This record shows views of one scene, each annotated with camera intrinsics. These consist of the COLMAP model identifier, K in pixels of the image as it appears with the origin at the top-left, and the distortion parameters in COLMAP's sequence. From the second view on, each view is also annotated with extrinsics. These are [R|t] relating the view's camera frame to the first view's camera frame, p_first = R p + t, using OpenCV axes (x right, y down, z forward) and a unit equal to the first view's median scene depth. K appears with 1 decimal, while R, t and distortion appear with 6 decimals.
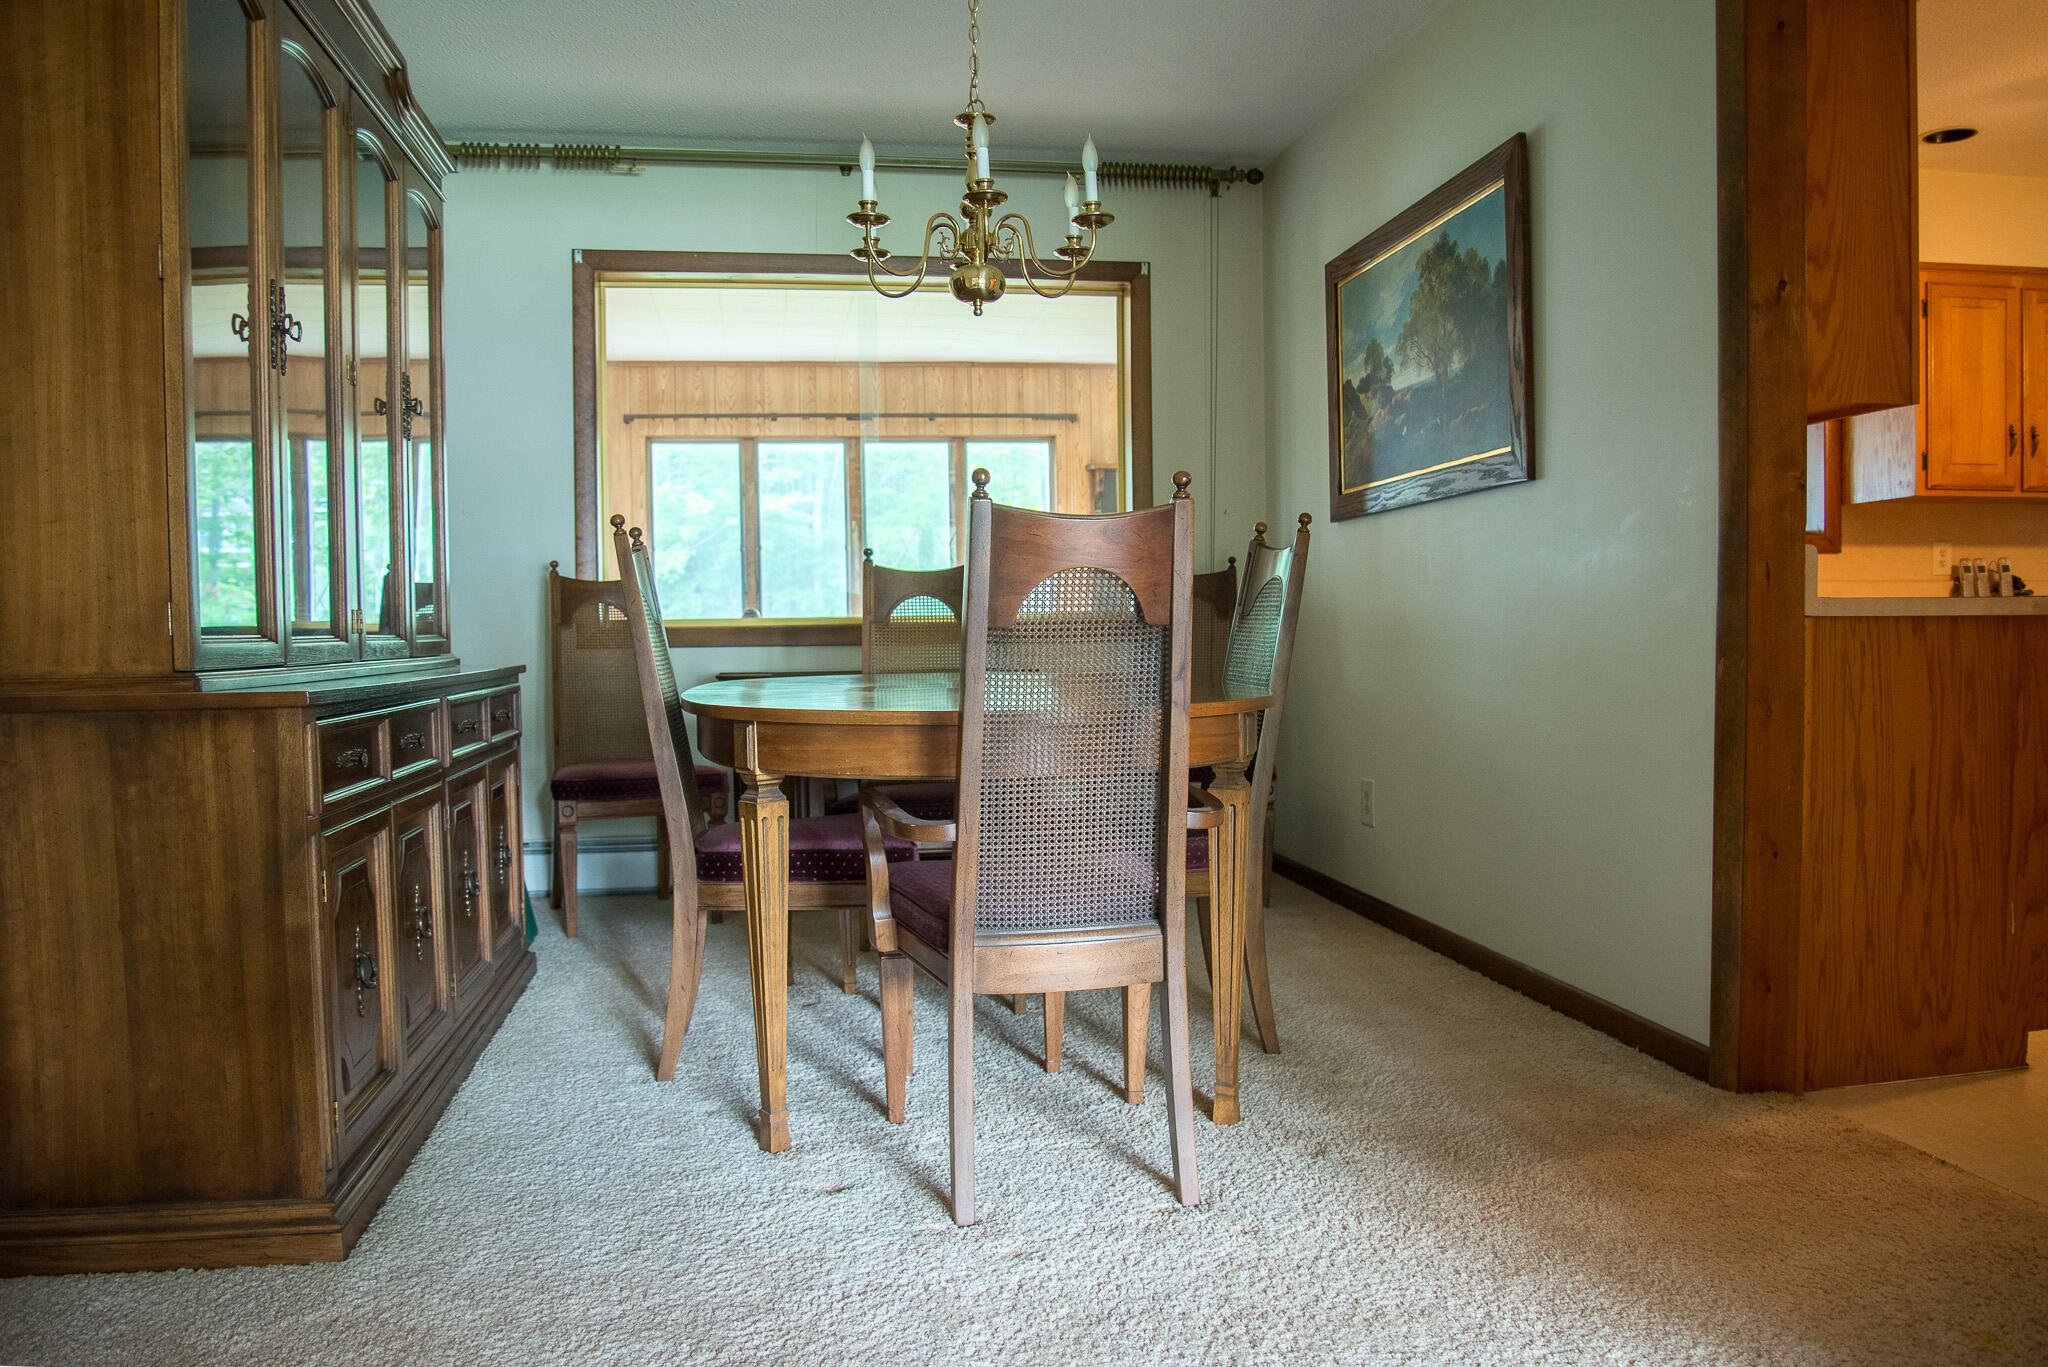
lens RADIAL K [[1415.9, 0, 1028.2], [0, 1415.9, 687.6], [0, 0, 1]] dist [-0.079177, 0.022944]
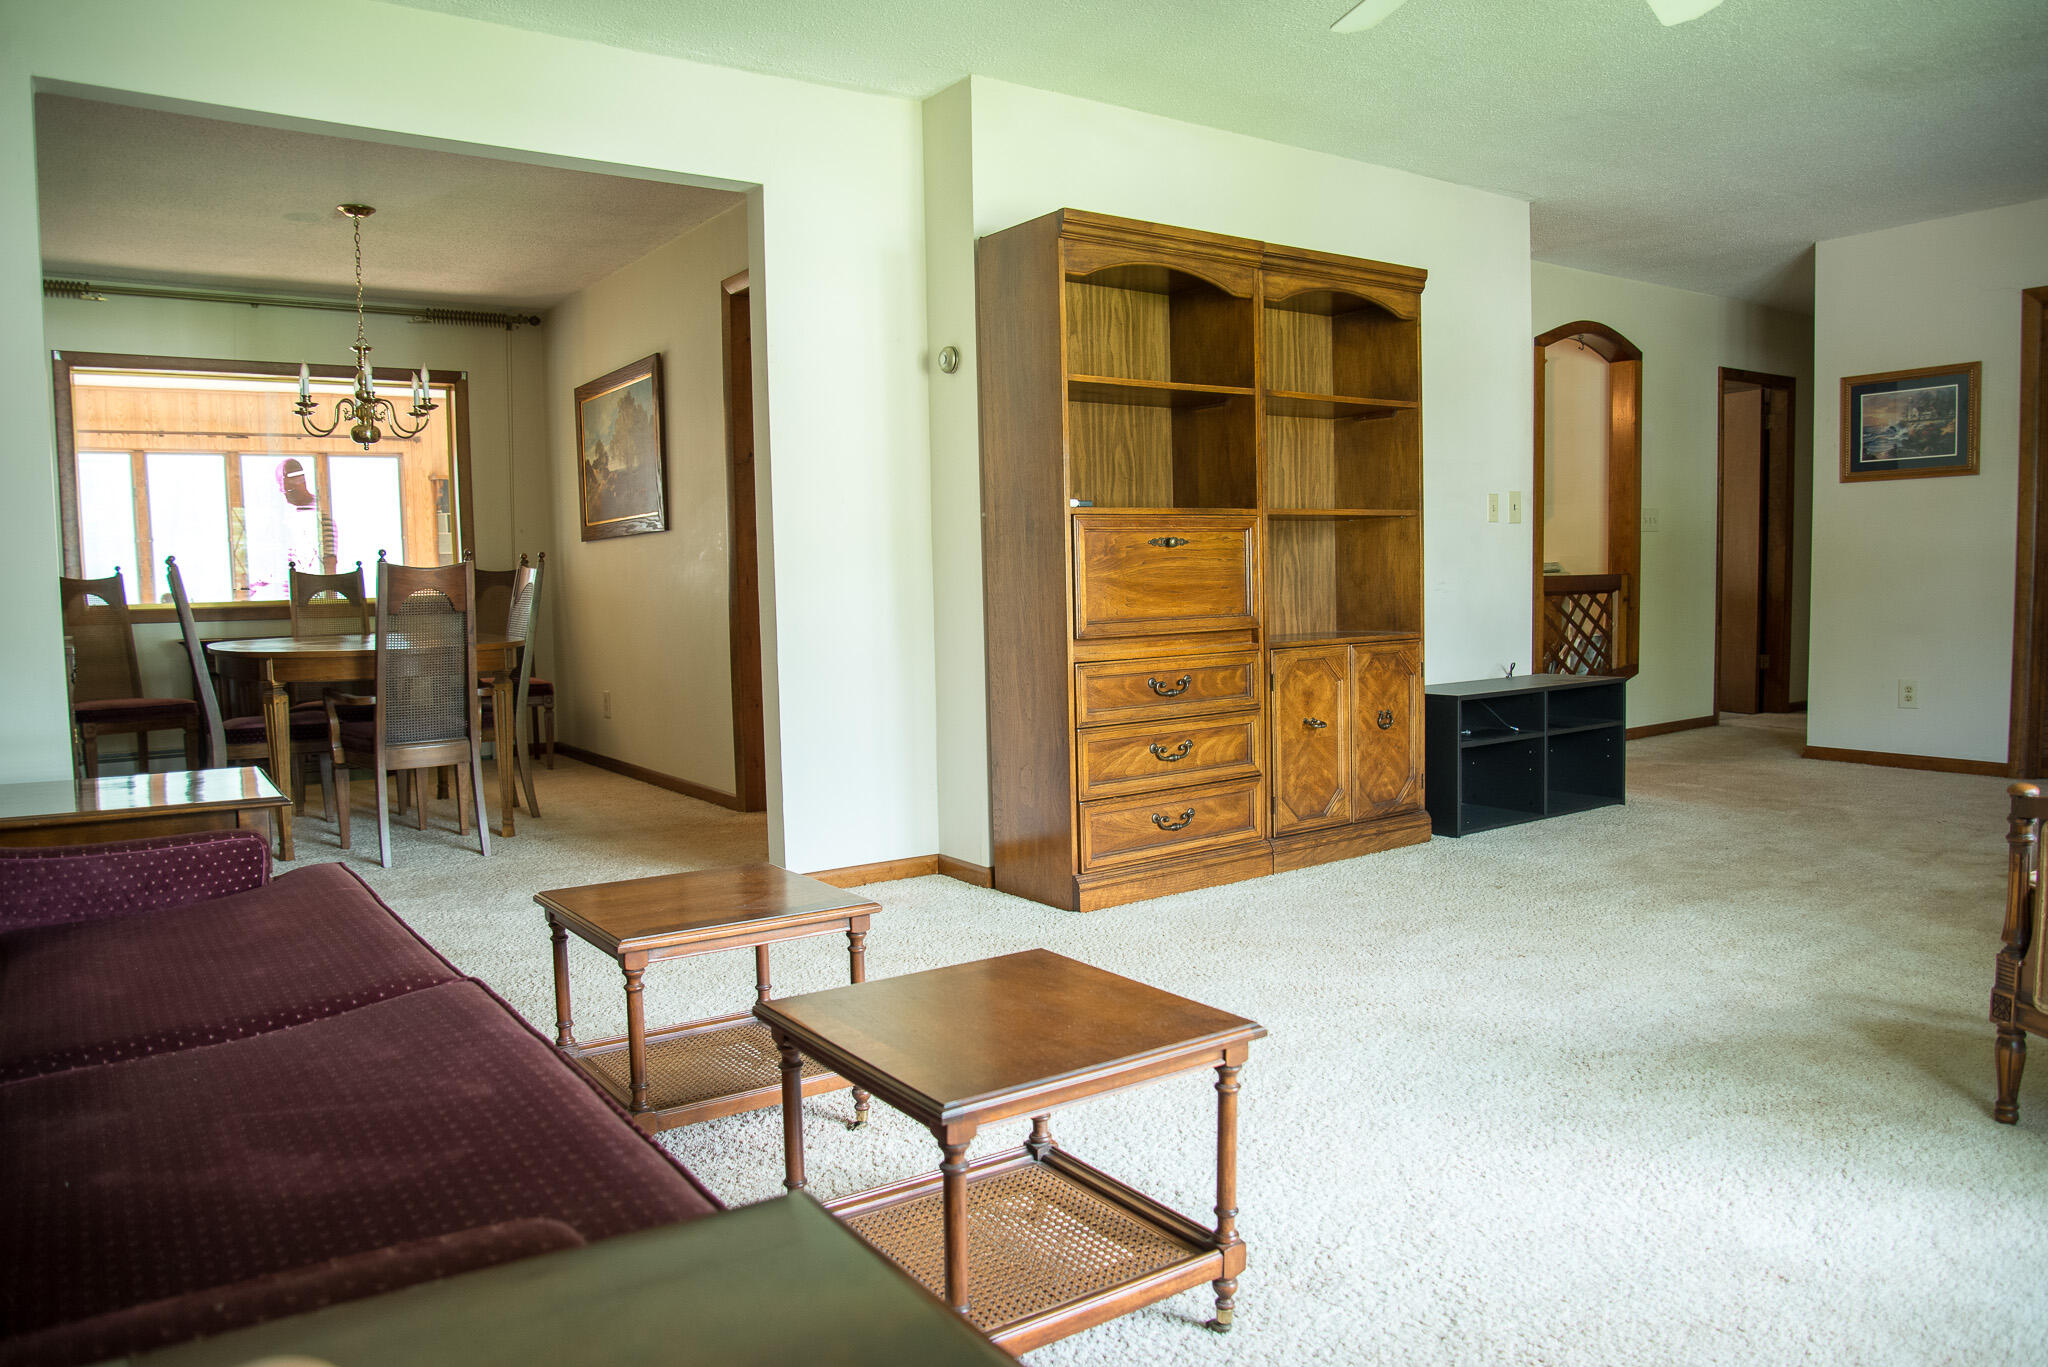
lens RADIAL K [[1415.9, 0, 1016.4], [0, 1415.9, 701.2], [0, 0, 1]] dist [-0.079177, 0.022944]
pose [[0.907359, -0.041666, 0.418286, -0.027032], [0.025068, 0.998668, 0.045099, 0.012515], [-0.419608, -0.030435, 0.907195, -0.788742]]
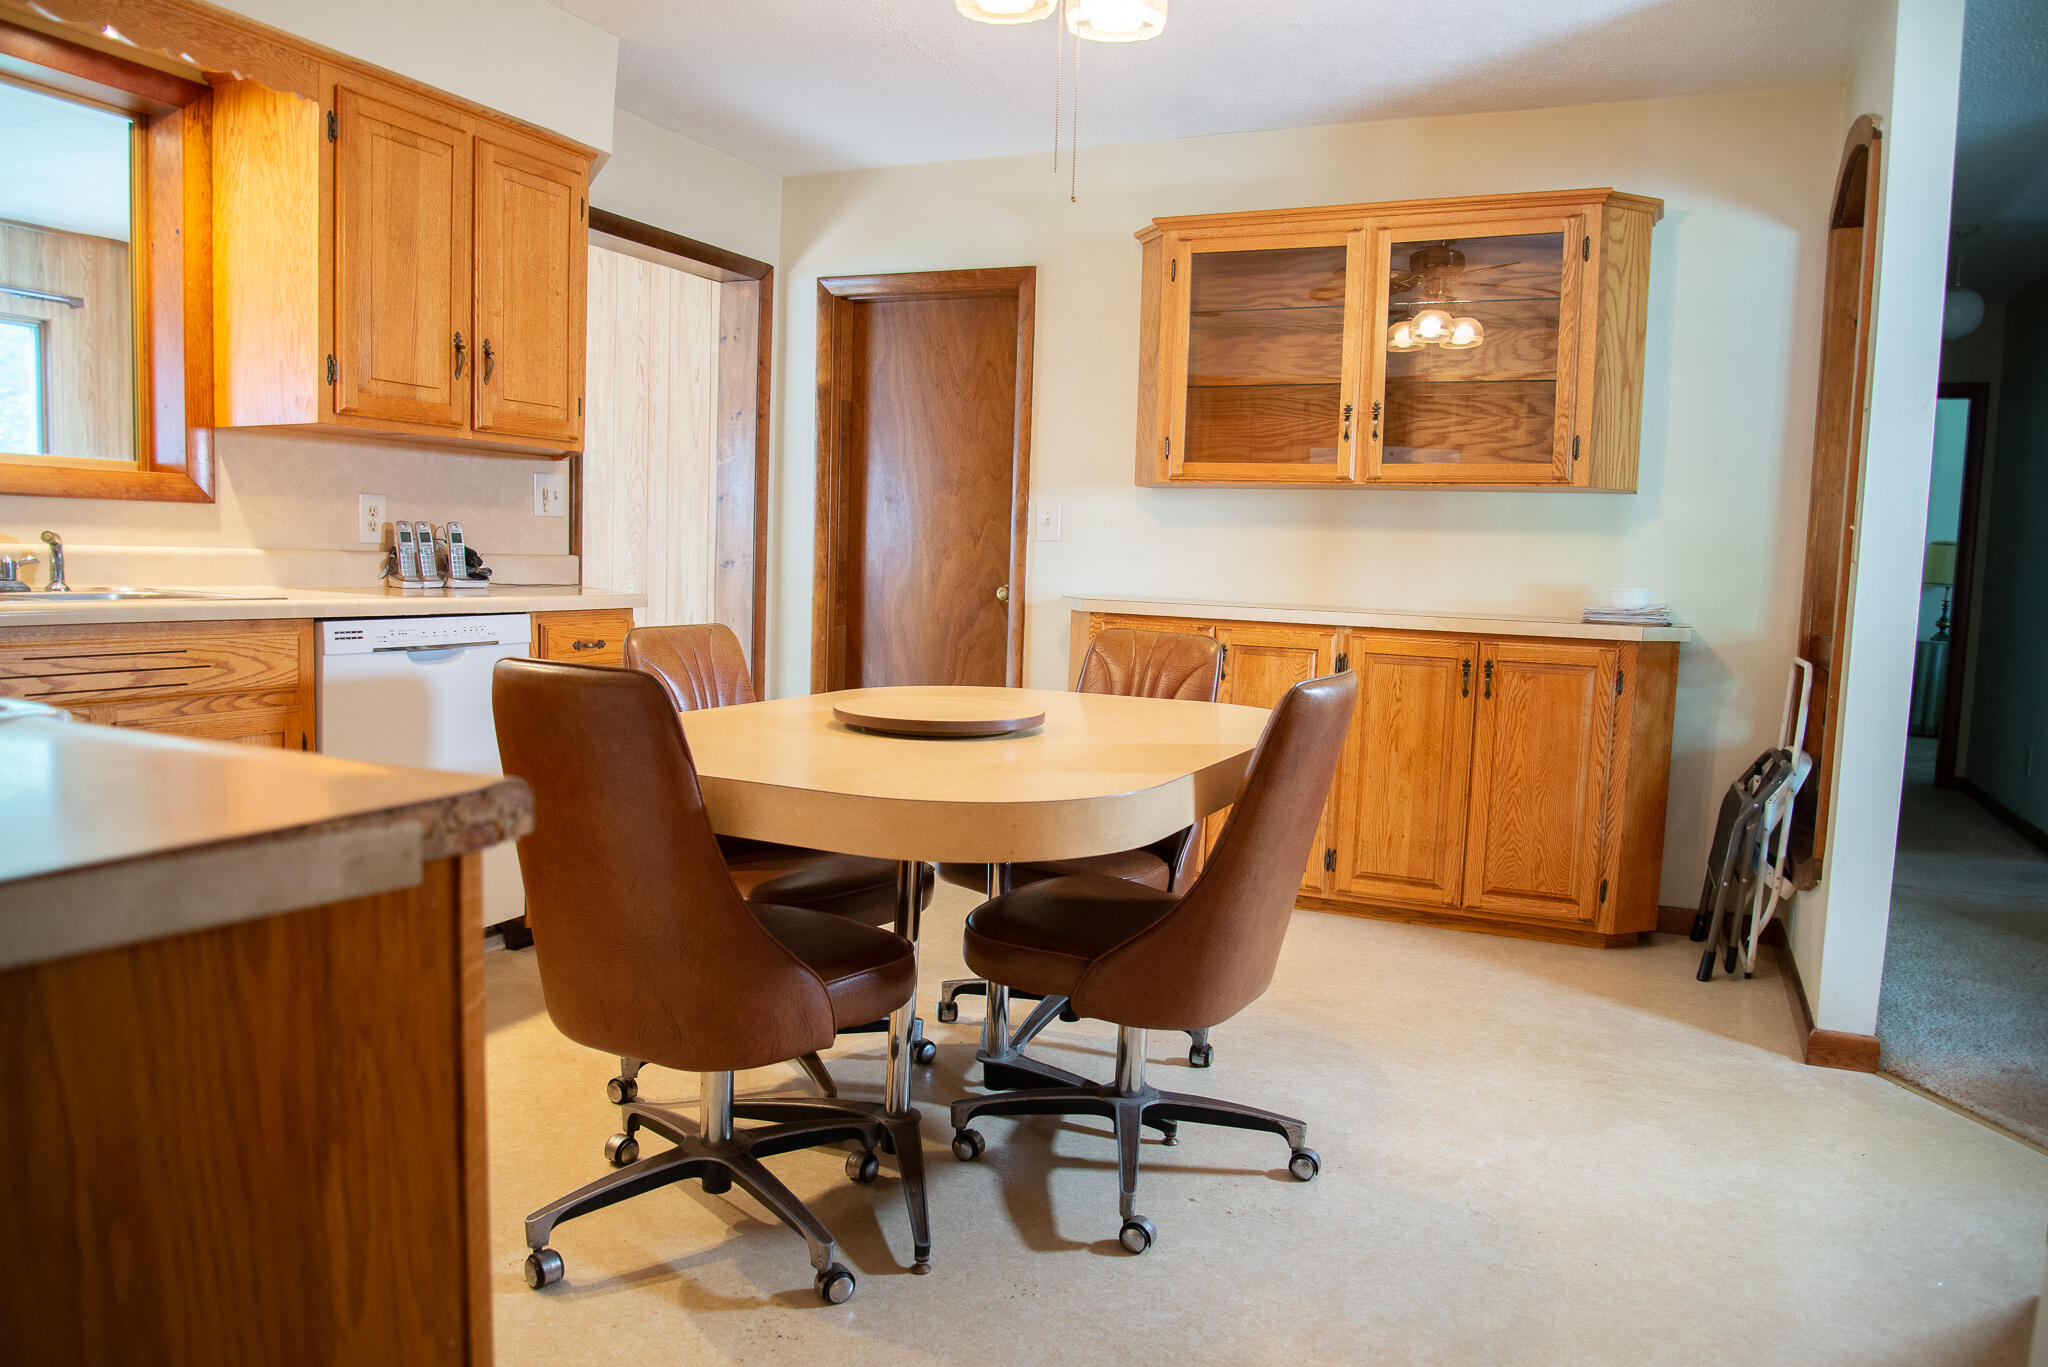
lens RADIAL K [[1415.9, 0, 1019.5], [0, 1415.9, 689.4], [0, 0, 1]] dist [-0.079177, 0.022944]
pose [[0.560379, -0.048253, 0.826829, 0.322394], [0.000631, 0.998326, 0.057834, -0.059417], [-0.828236, -0.031887, 0.559472, 0.407480]]
